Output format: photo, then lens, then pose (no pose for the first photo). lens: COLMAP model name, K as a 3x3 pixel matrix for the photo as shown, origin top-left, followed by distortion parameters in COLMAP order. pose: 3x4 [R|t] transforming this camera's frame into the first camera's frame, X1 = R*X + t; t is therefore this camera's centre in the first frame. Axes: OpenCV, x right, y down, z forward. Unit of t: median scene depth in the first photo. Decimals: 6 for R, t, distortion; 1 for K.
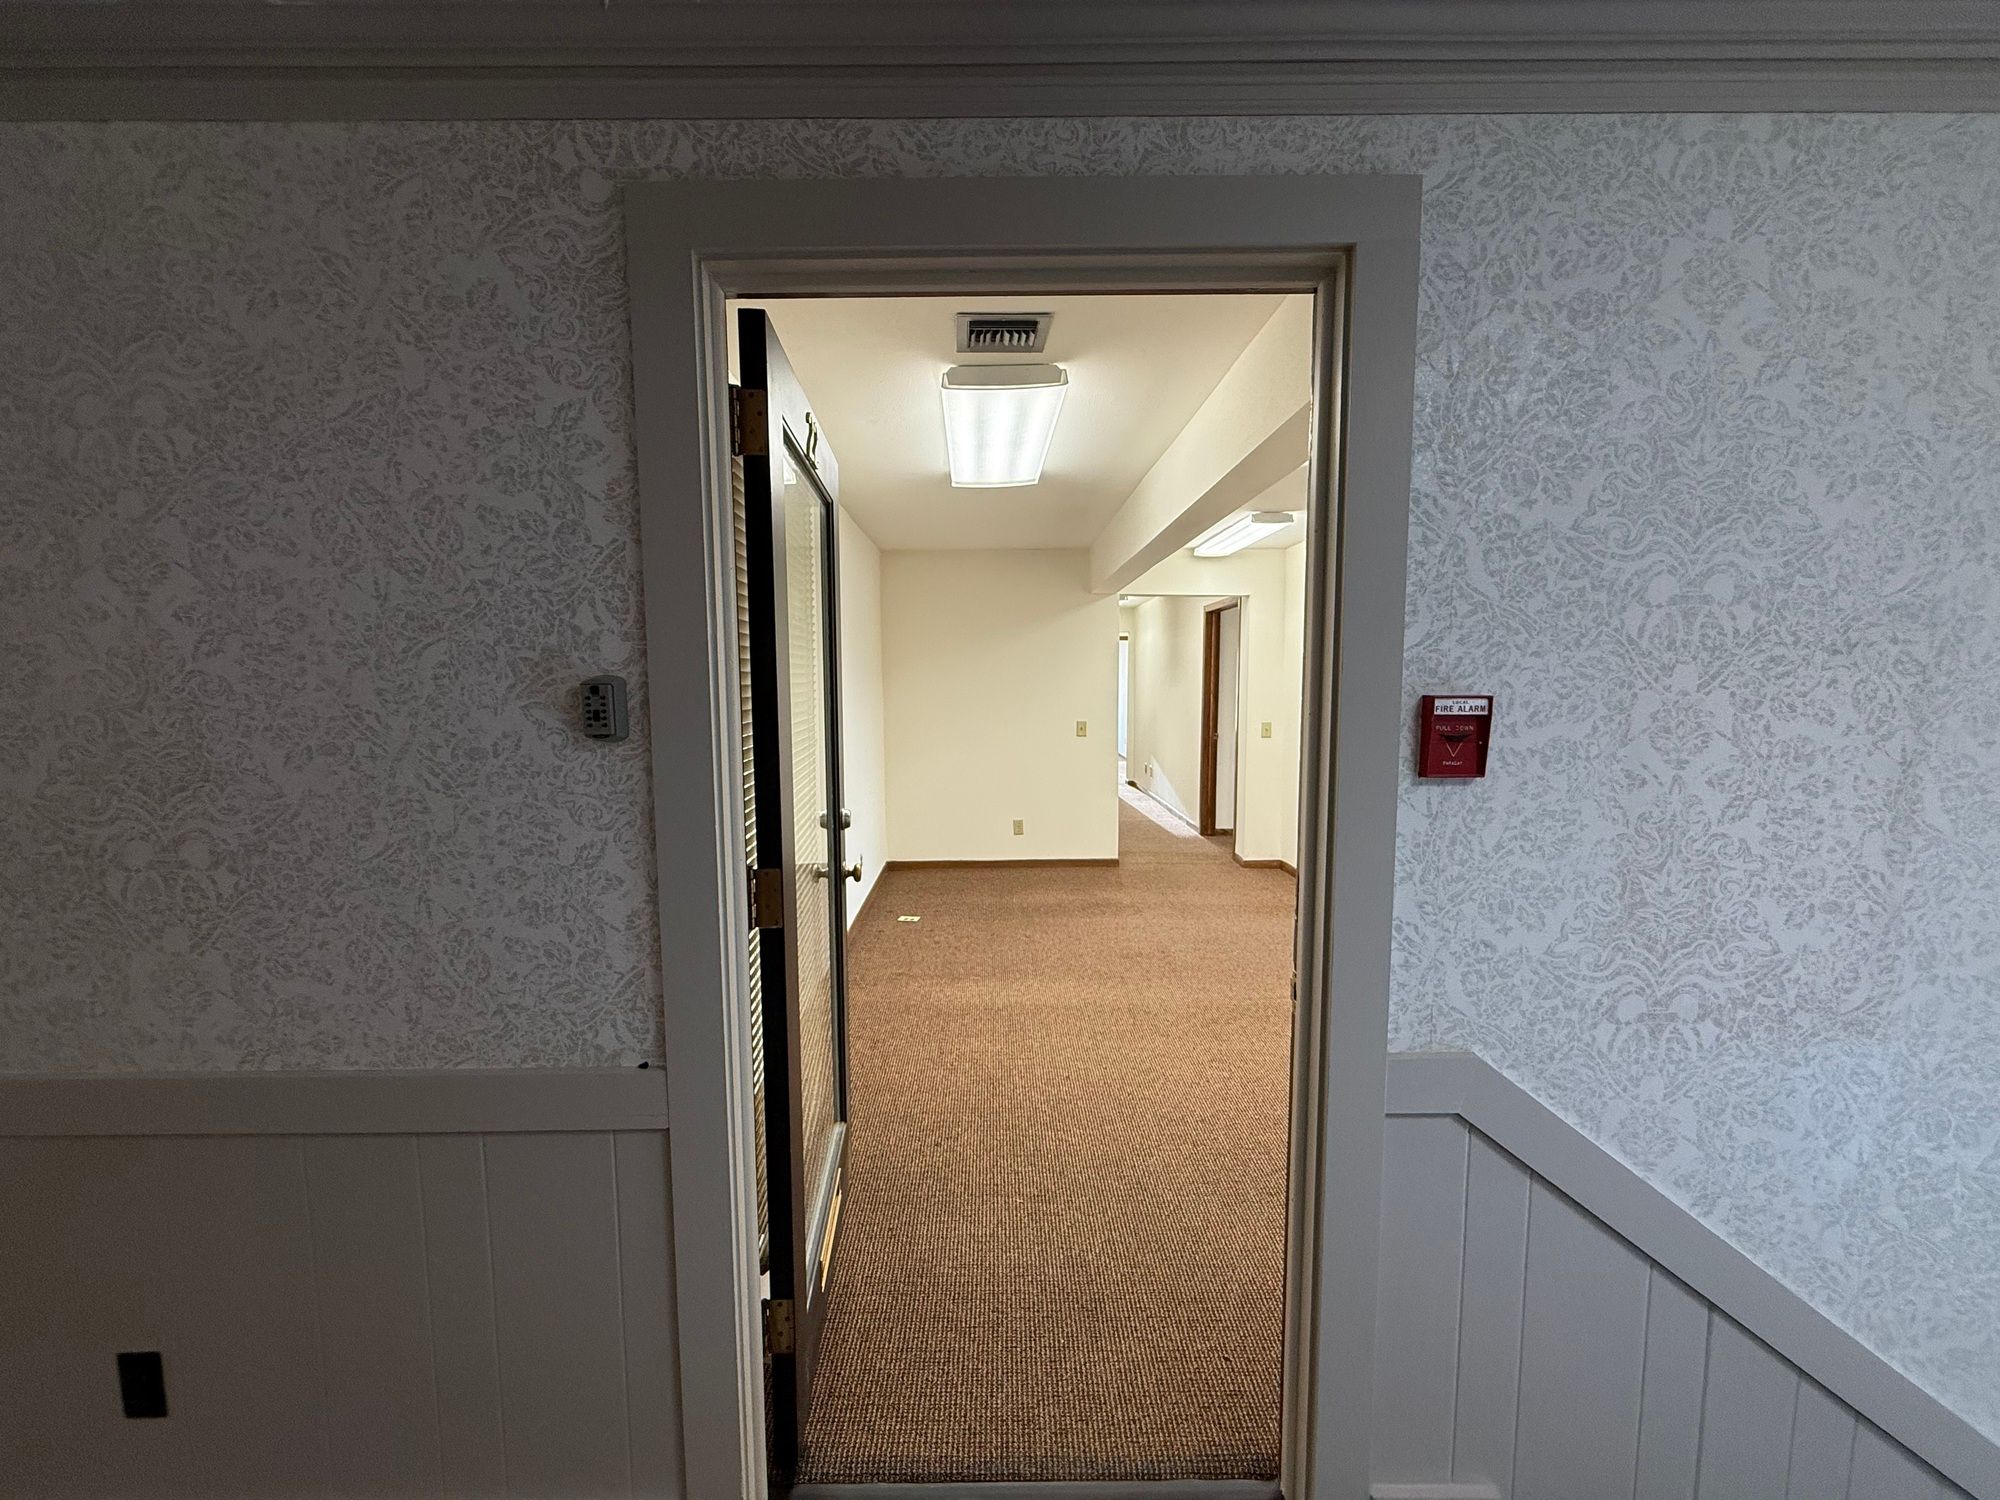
lens RADIAL K [[793.5, 0, 993.7], [0, 793.5, 753.7], [0, 0, 1]] dist [-0.001861, 0.000191]
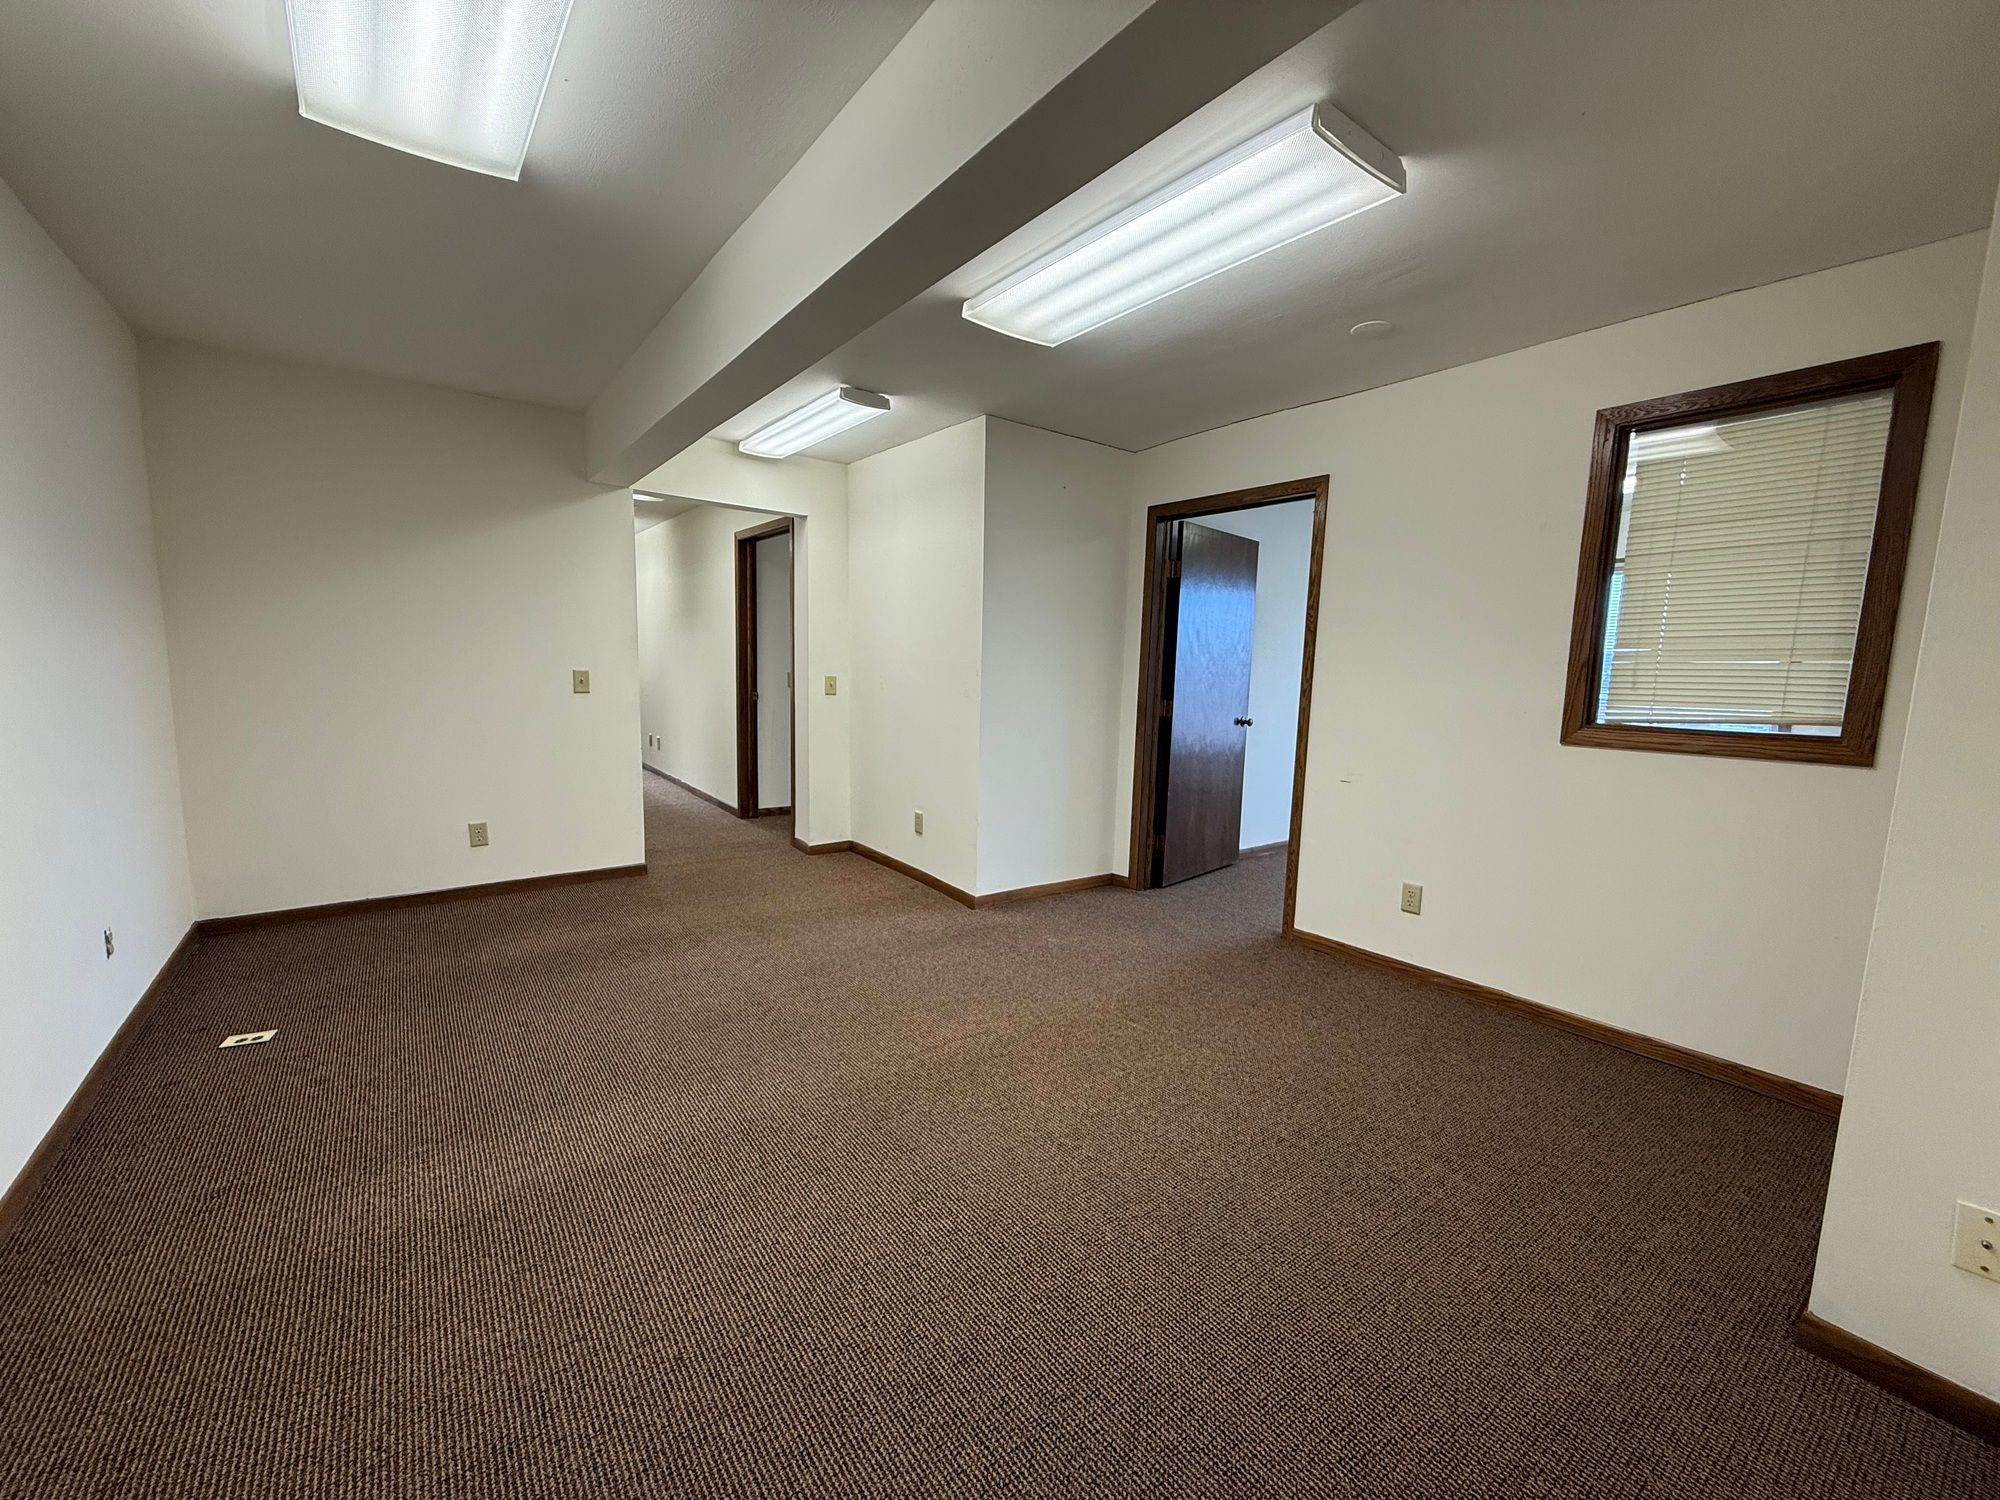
lens RADIAL K [[793.5, 0, 992.7], [0, 793.5, 752.7], [0, 0, 1]] dist [-0.001861, 0.000191]
pose [[0.804023, -0.044243, 0.592951, -0.014064], [0.022771, 0.998787, 0.043647, 0.009613], [-0.594163, -0.021591, 0.804055, 0.283683]]
